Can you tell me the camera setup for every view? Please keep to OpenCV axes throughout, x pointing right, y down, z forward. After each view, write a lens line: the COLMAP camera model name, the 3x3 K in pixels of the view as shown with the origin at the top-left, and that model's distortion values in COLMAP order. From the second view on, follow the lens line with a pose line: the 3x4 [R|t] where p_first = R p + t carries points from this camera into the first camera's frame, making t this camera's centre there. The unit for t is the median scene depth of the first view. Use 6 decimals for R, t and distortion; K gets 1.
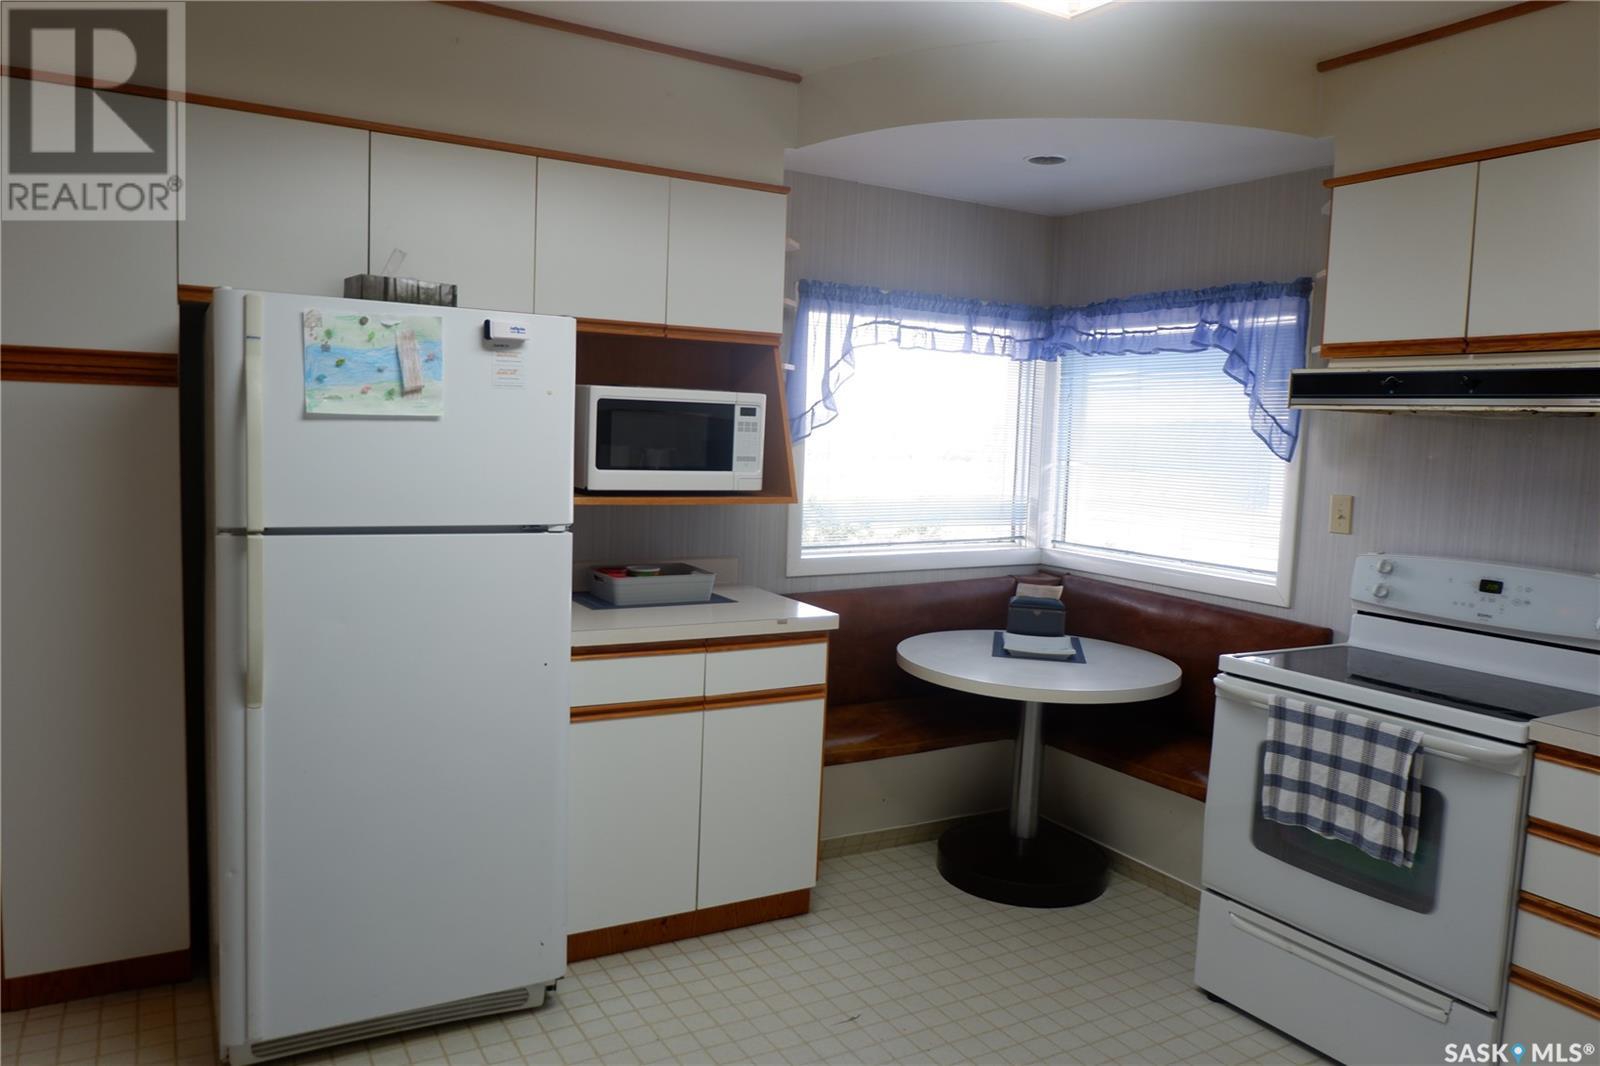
lens RADIAL K [[1134.7, 0, 804.4], [0, 1134.7, 536.0], [0, 0, 1]] dist [-0.035046, 0.029798]
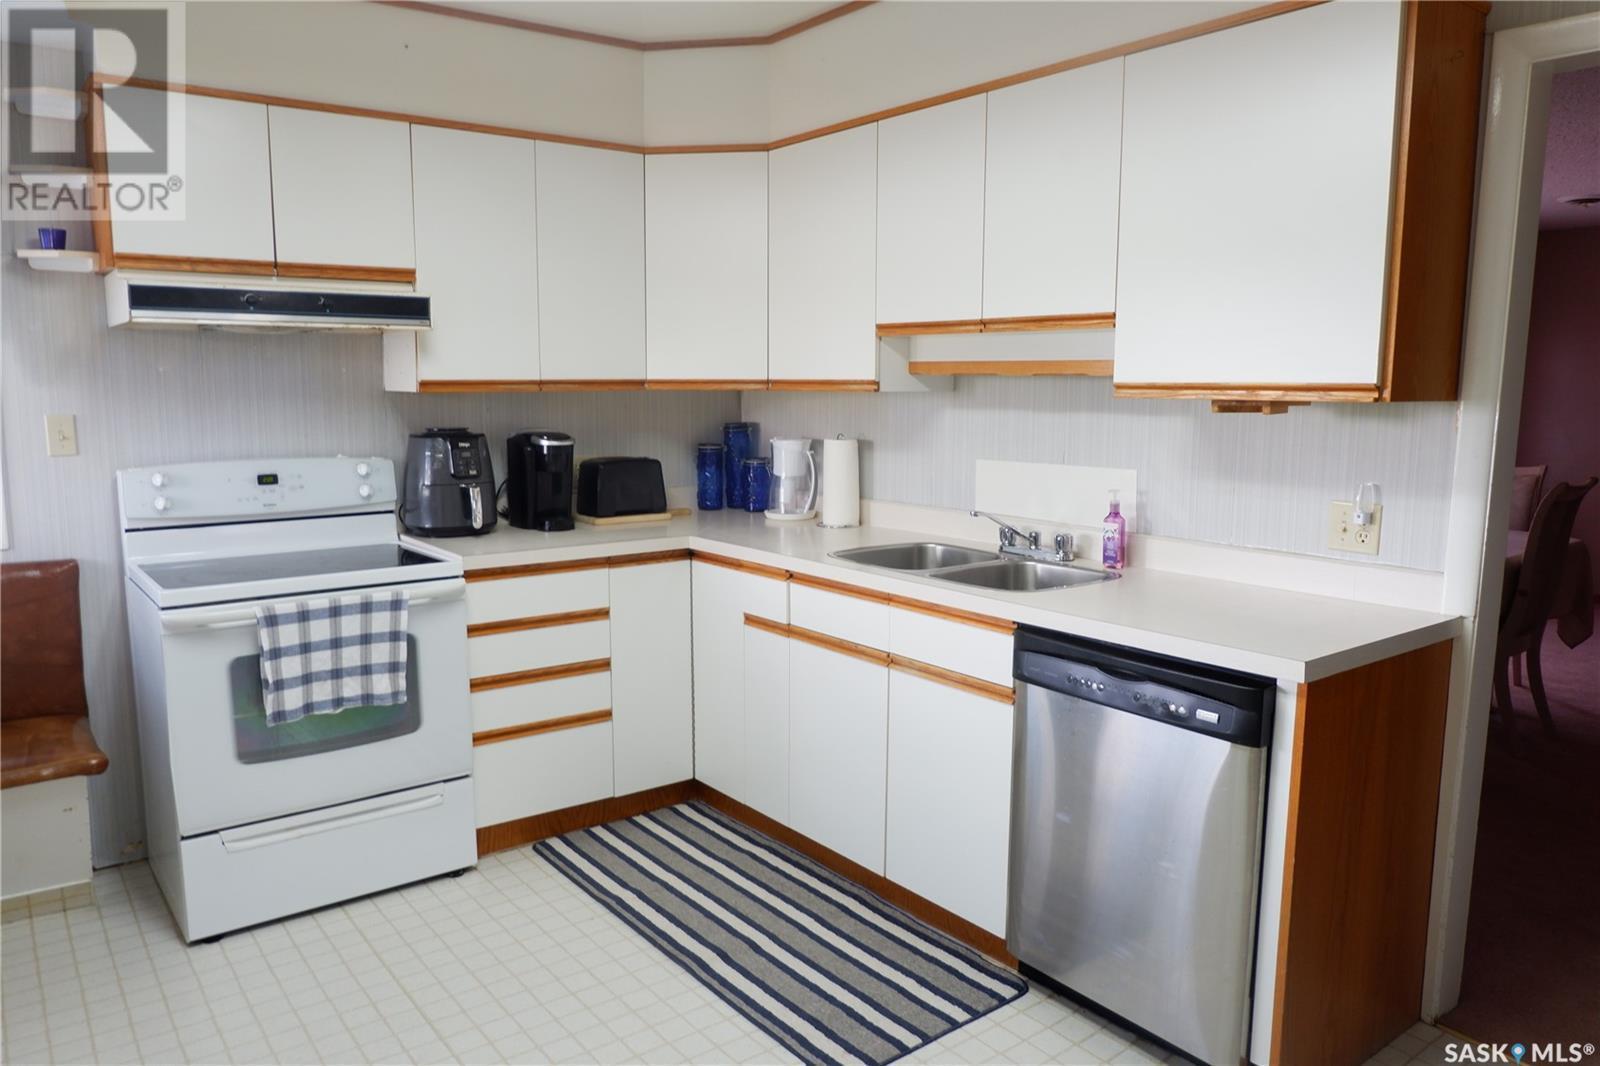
lens RADIAL K [[1134.7, 0, 804.4], [0, 1134.7, 536.0], [0, 0, 1]] dist [-0.035046, 0.029798]
pose [[-0.128912, -0.172274, 0.976577, -0.622636], [0.088070, 0.978914, 0.184311, -0.065387], [-0.987737, 0.109768, -0.111021, 0.607542]]
